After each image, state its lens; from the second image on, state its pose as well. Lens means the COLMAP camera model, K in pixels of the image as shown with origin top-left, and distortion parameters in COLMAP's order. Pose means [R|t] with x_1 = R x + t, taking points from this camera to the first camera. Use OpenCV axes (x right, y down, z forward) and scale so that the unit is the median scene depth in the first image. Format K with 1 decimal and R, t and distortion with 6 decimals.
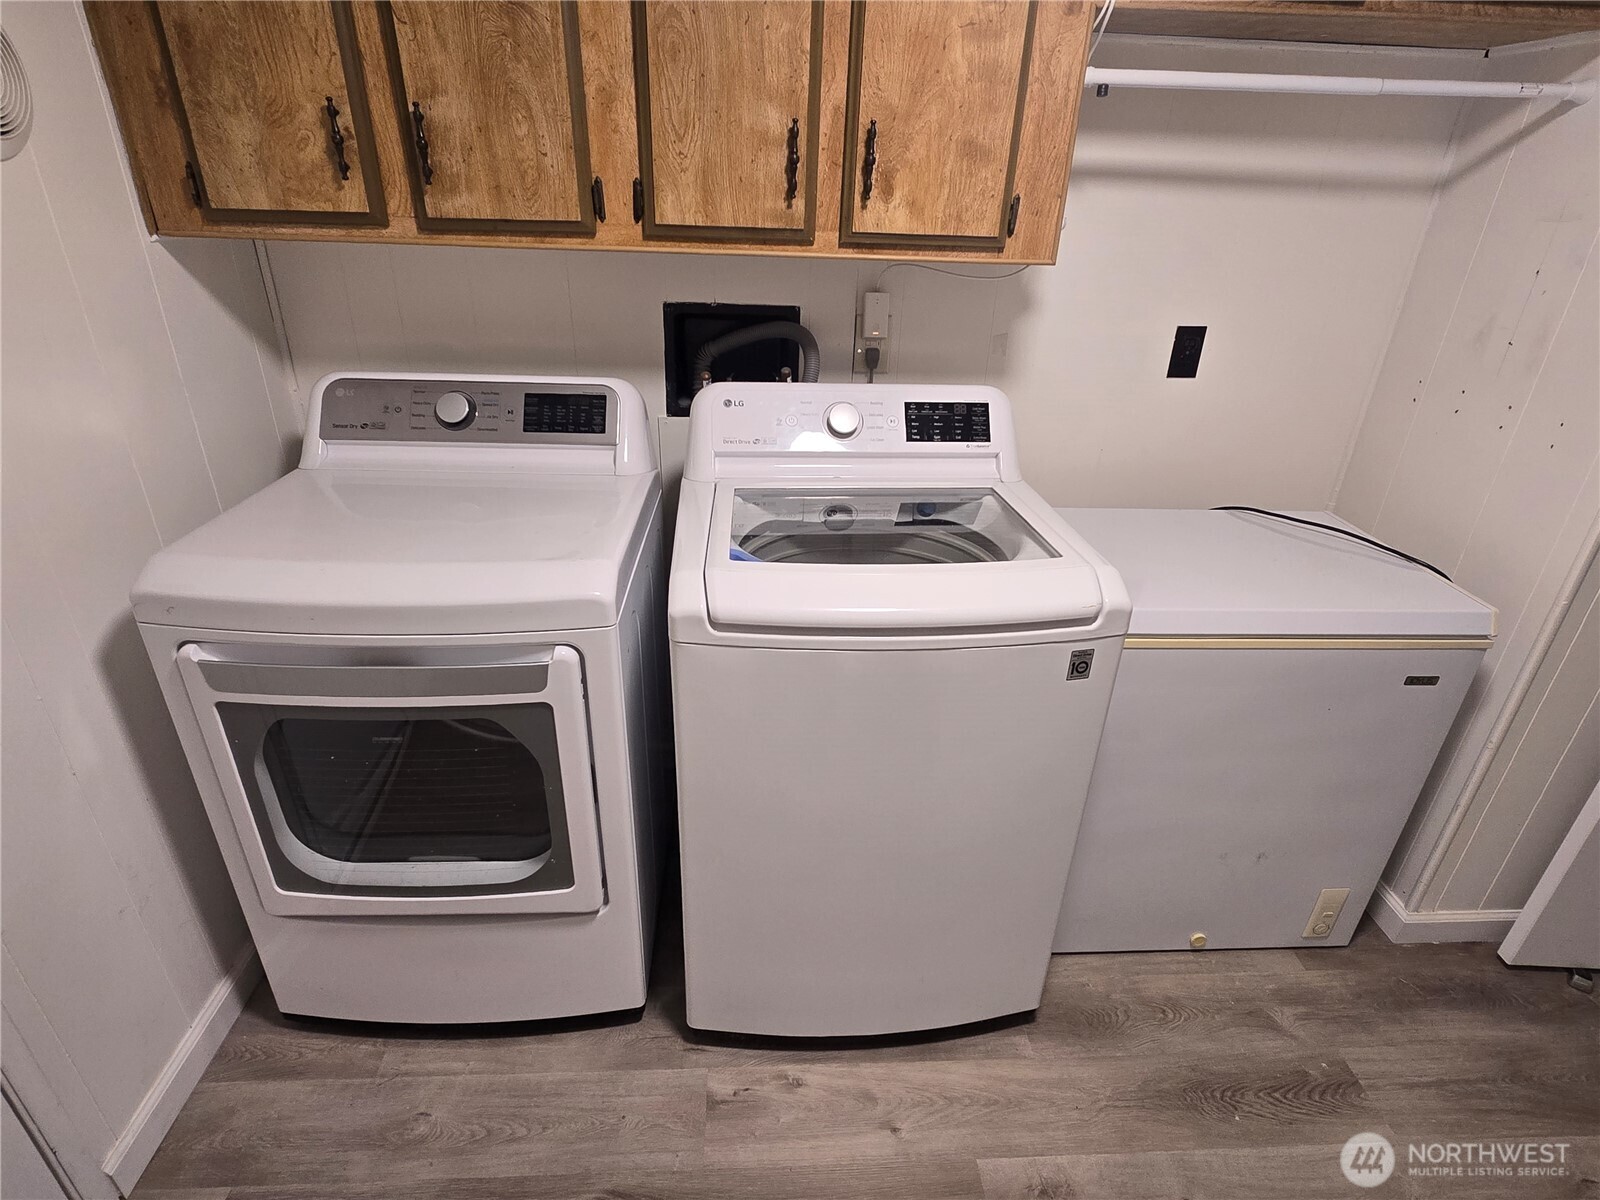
lens RADIAL K [[831.2, 0, 794.9], [0, 831.2, 610.8], [0, 0, 1]] dist [-0.005647, -0.001085]
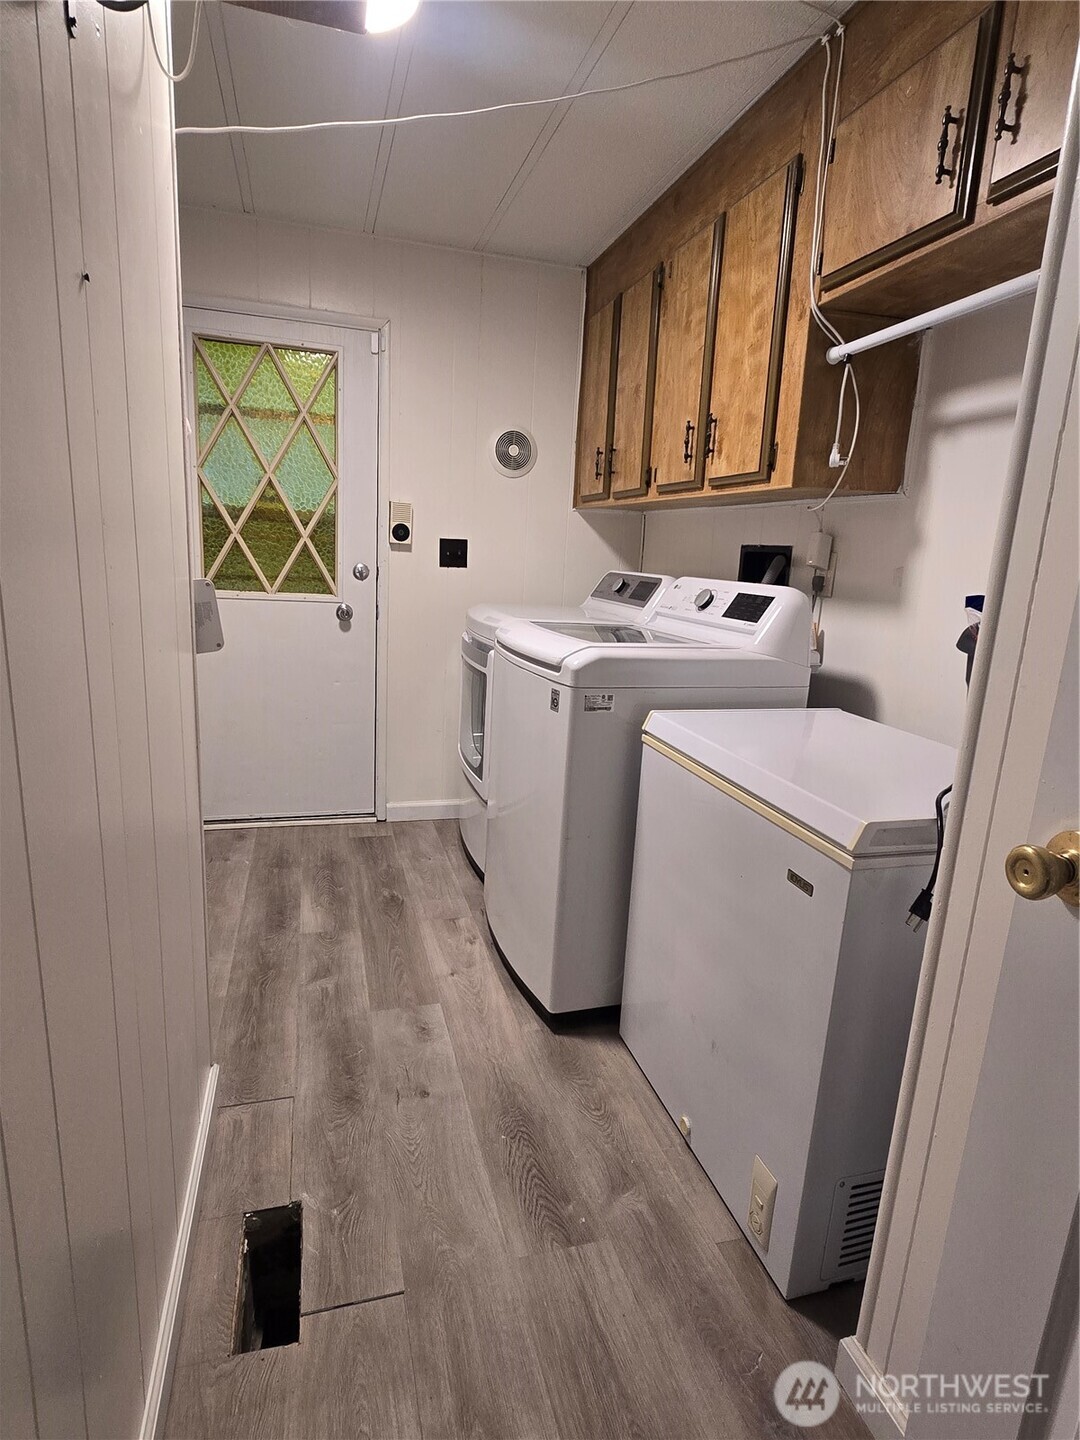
lens RADIAL K [[748.1, 0, 540.0], [0, 748.1, 720.0], [0, 0, 1]] dist [-0.005647, -0.001085]
pose [[0.234894, 0.195683, -0.952120, 1.458313], [-0.477895, 0.876213, 0.062183, 0.019054], [0.846429, 0.440407, 0.299333, 0.493603]]
